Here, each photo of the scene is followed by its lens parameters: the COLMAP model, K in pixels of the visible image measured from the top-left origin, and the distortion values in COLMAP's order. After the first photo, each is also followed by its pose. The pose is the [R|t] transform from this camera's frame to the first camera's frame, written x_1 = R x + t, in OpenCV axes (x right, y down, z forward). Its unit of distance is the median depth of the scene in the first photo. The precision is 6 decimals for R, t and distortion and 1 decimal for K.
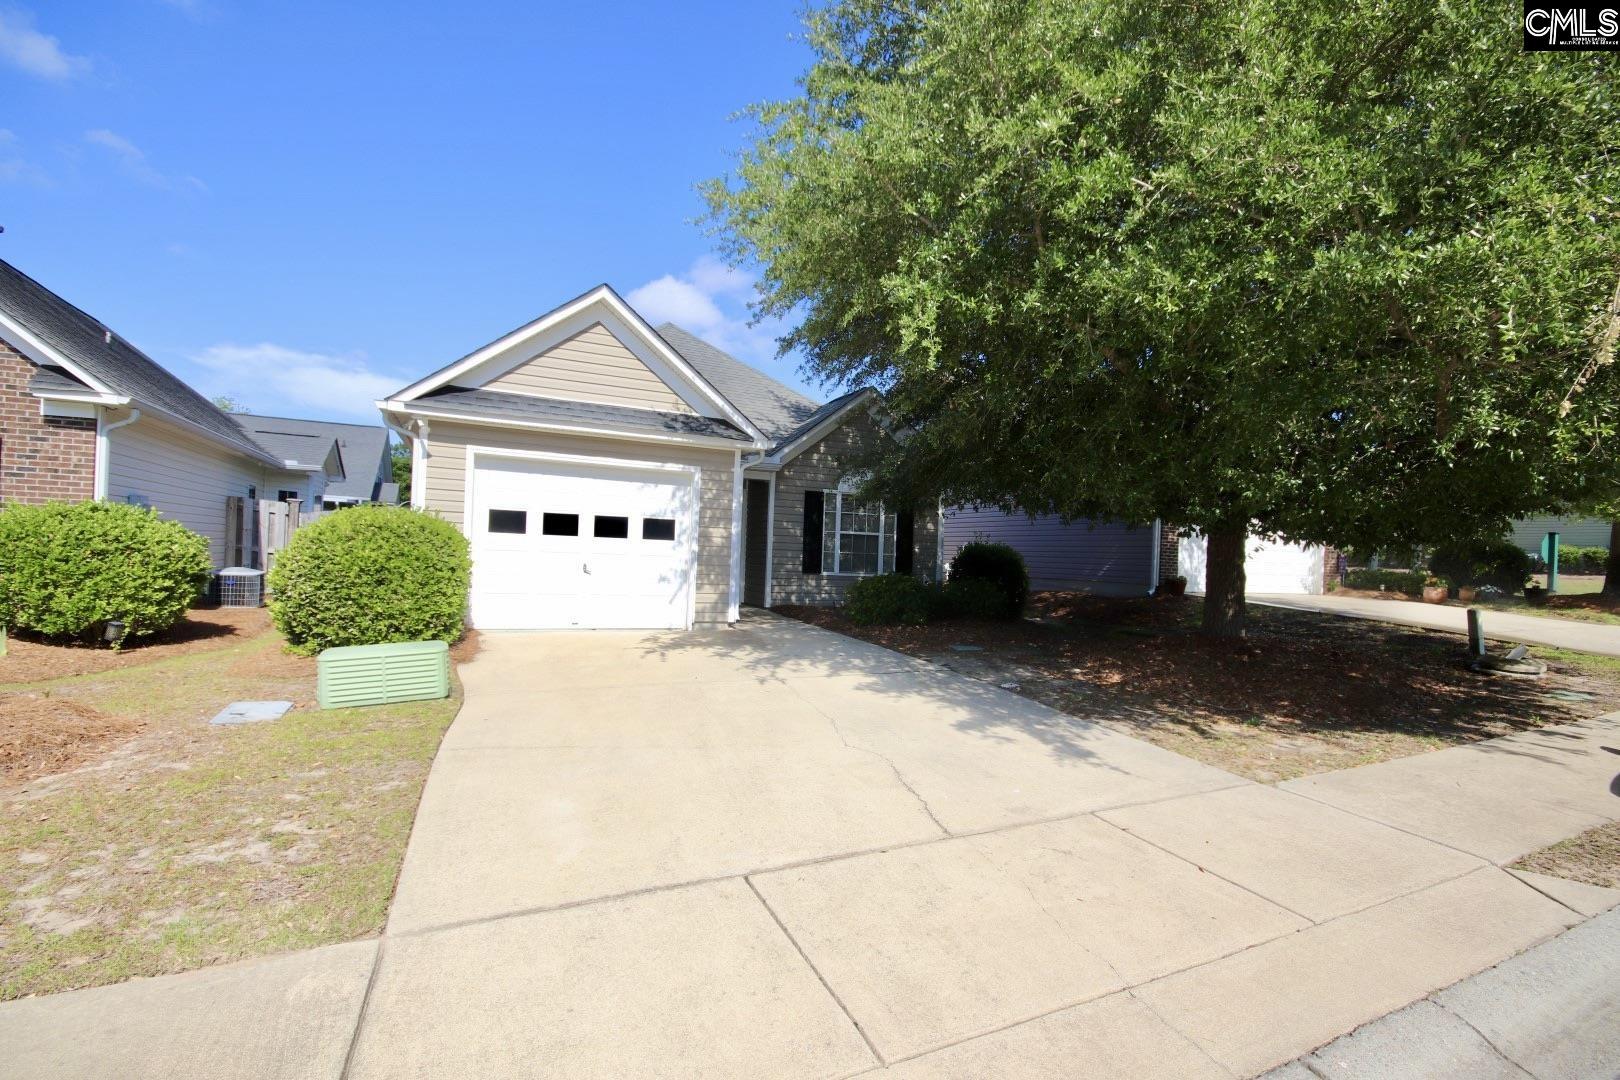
lens RADIAL K [[766.0, 0, 810.7], [0, 766.0, 547.8], [0, 0, 1]] dist [0.003751, -0.000064]
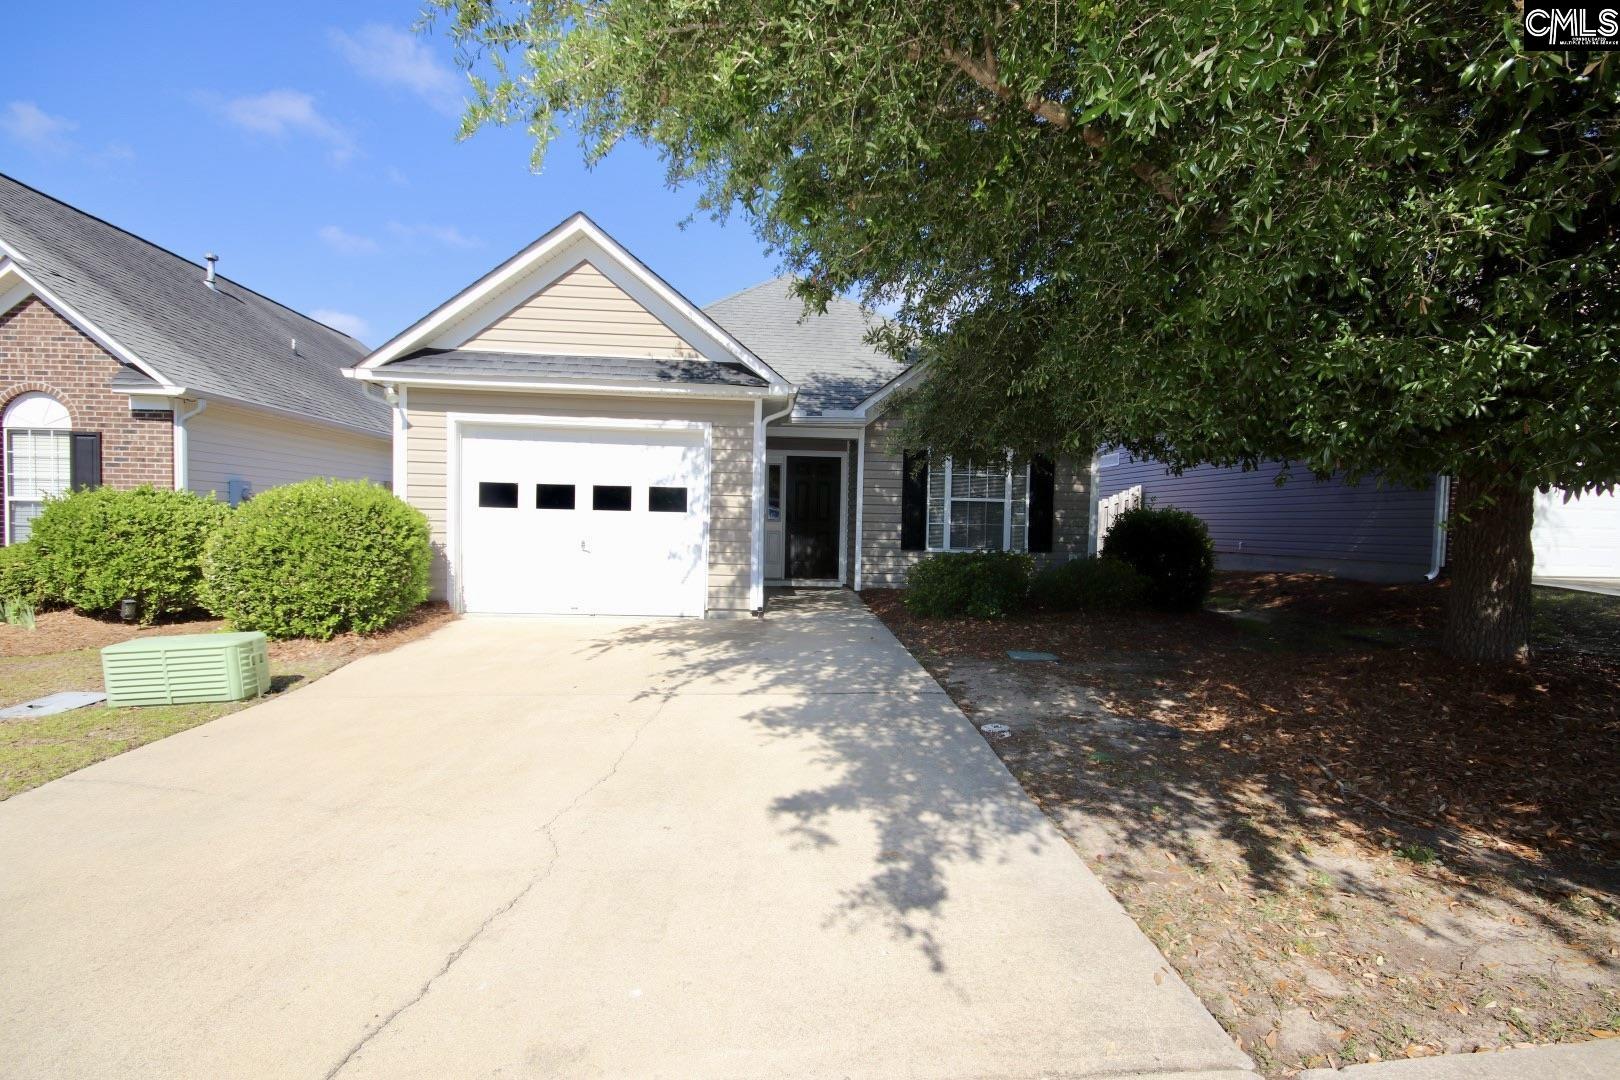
lens RADIAL K [[766.0, 0, 810.7], [0, 766.0, 547.8], [0, 0, 1]] dist [0.003751, -0.000064]
pose [[0.934994, -0.004221, -0.354637, 0.285935], [0.016172, 0.999397, 0.030741, 0.006838], [0.354293, -0.034478, 0.934498, 0.295102]]
